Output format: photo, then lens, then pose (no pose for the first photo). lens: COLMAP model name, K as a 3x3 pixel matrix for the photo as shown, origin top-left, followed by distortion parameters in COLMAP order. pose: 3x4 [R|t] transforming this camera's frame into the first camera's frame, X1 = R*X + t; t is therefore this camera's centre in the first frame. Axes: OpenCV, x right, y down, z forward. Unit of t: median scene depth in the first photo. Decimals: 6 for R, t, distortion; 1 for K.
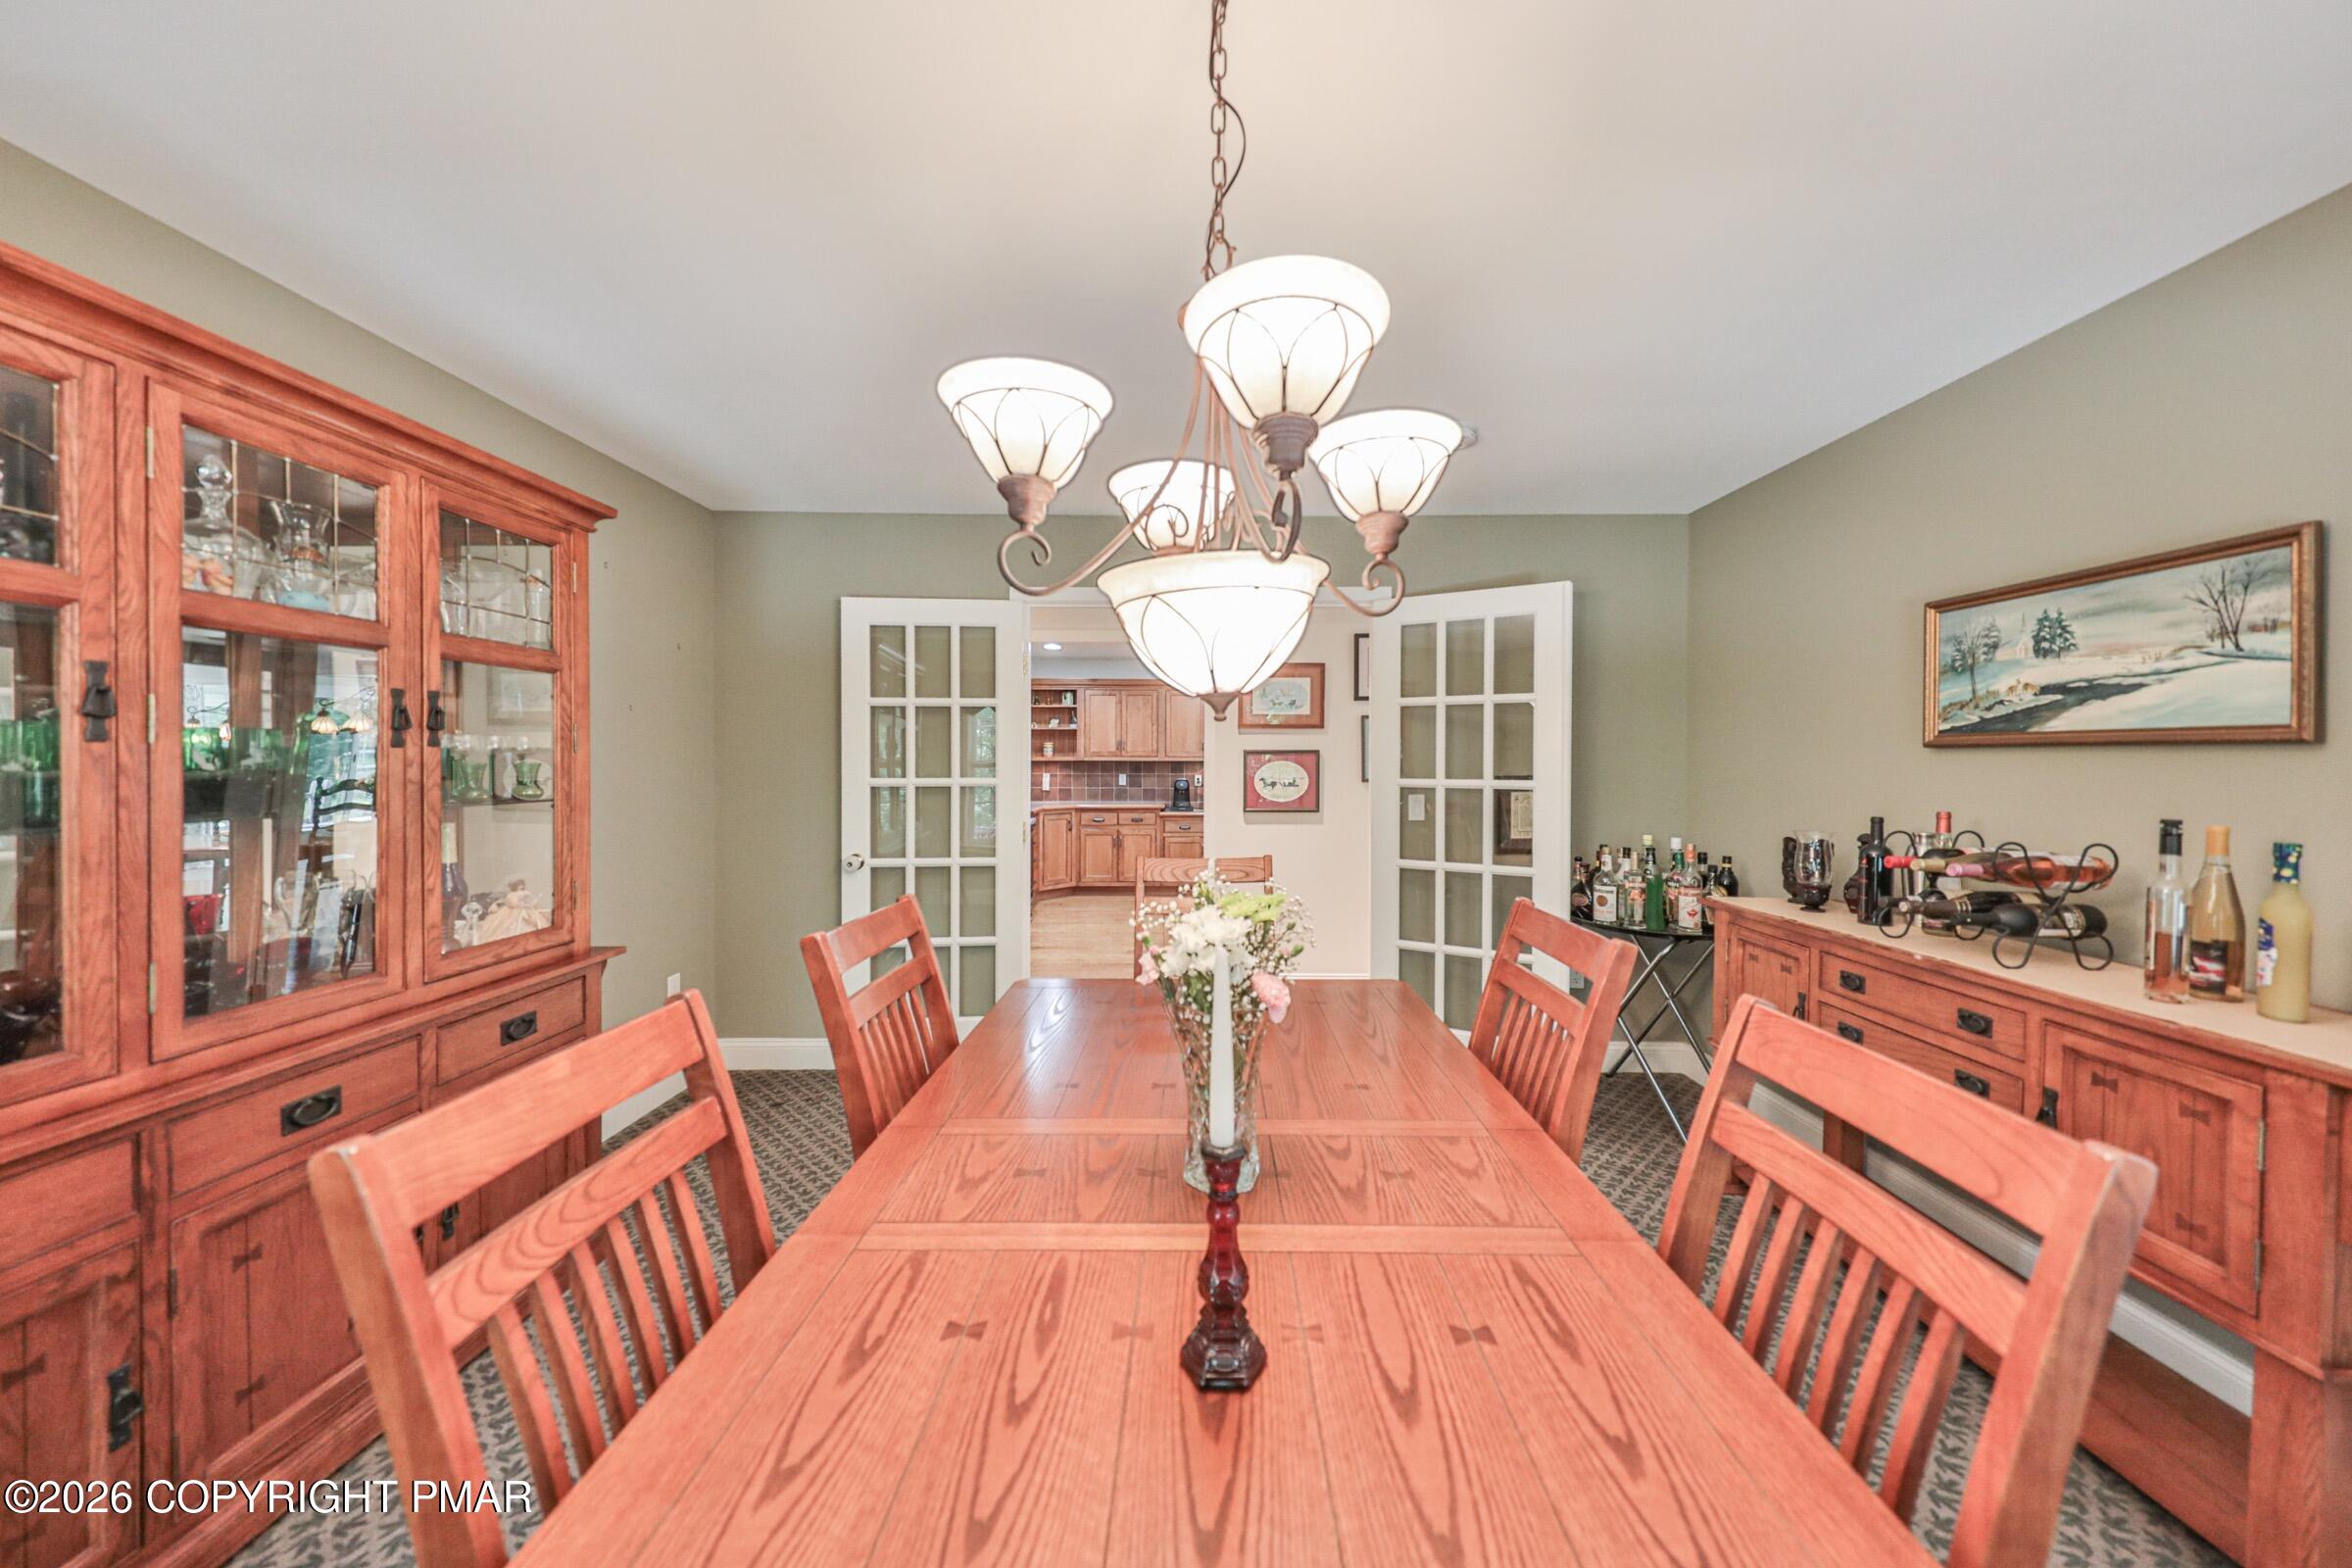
lens RADIAL K [[809.9, 0, 1177.7], [0, 809.9, 774.9], [0, 0, 1]] dist [0.001239, -0.000034]
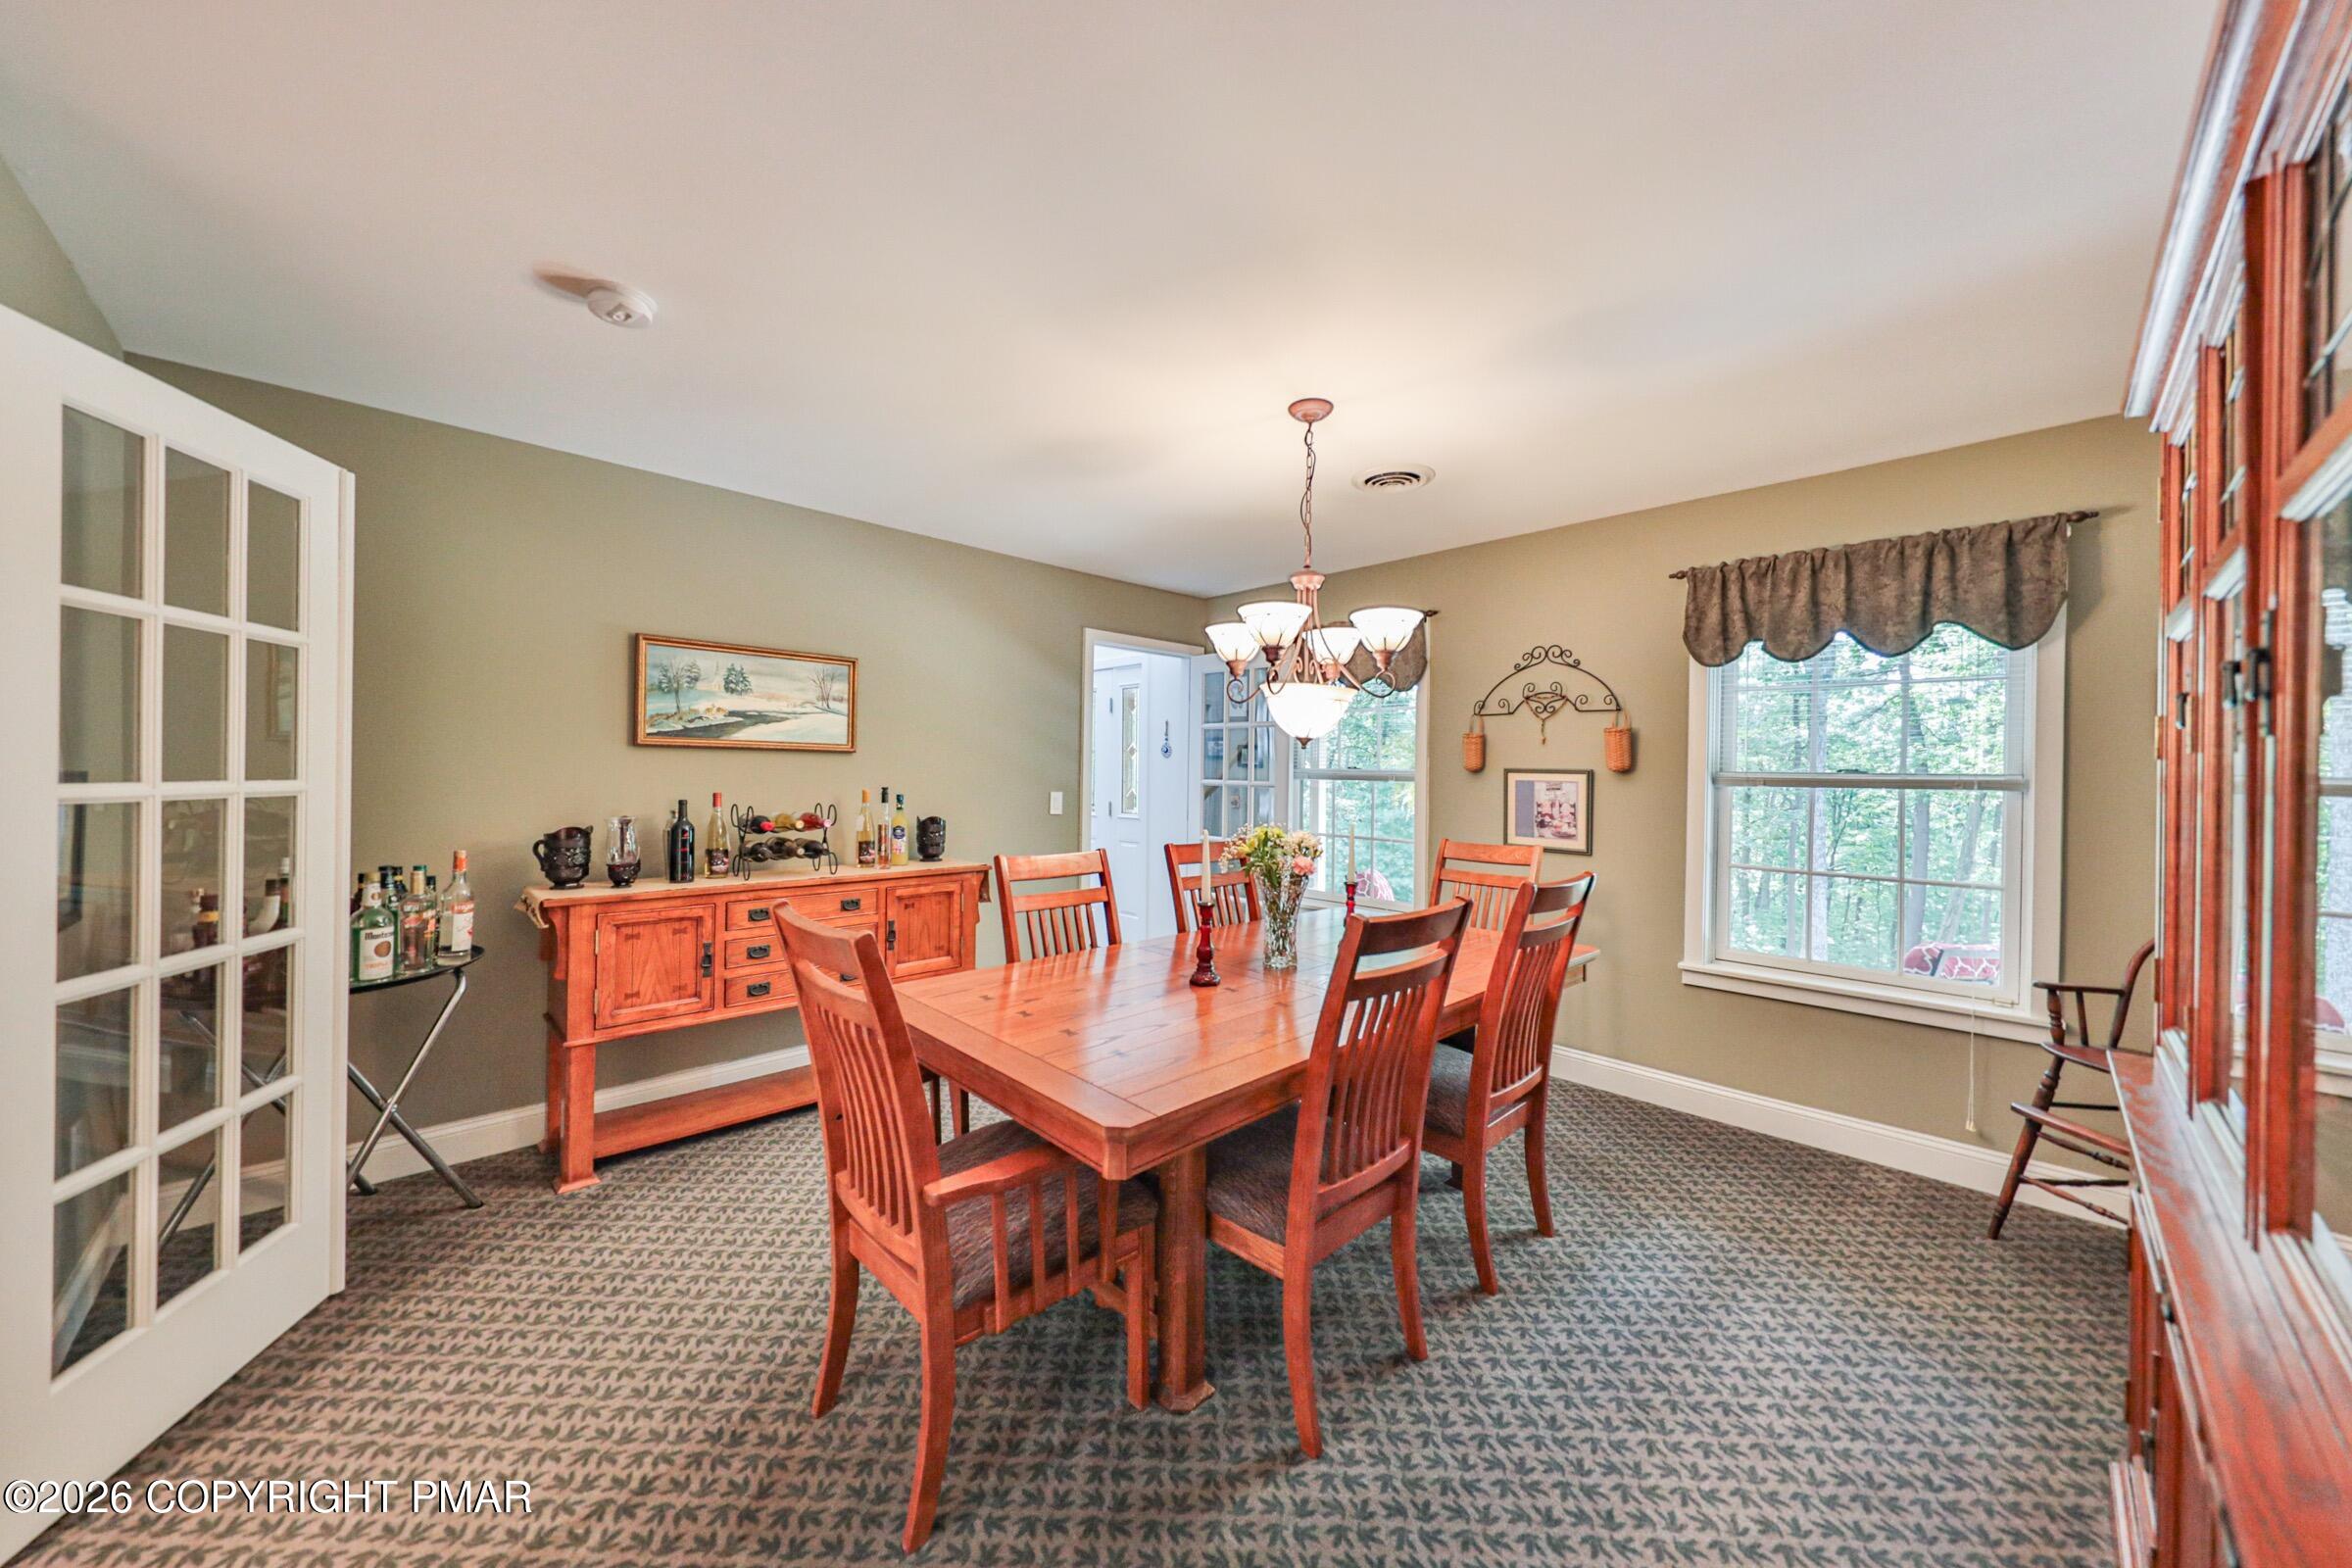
lens RADIAL K [[809.9, 0, 1177.7], [0, 809.9, 774.9], [0, 0, 1]] dist [0.001239, -0.000034]
pose [[-0.712462, -0.013615, 0.701578, -0.670140], [-0.002696, 0.999857, 0.016665, -0.012796], [-0.701705, 0.009982, -0.712398, 1.495576]]
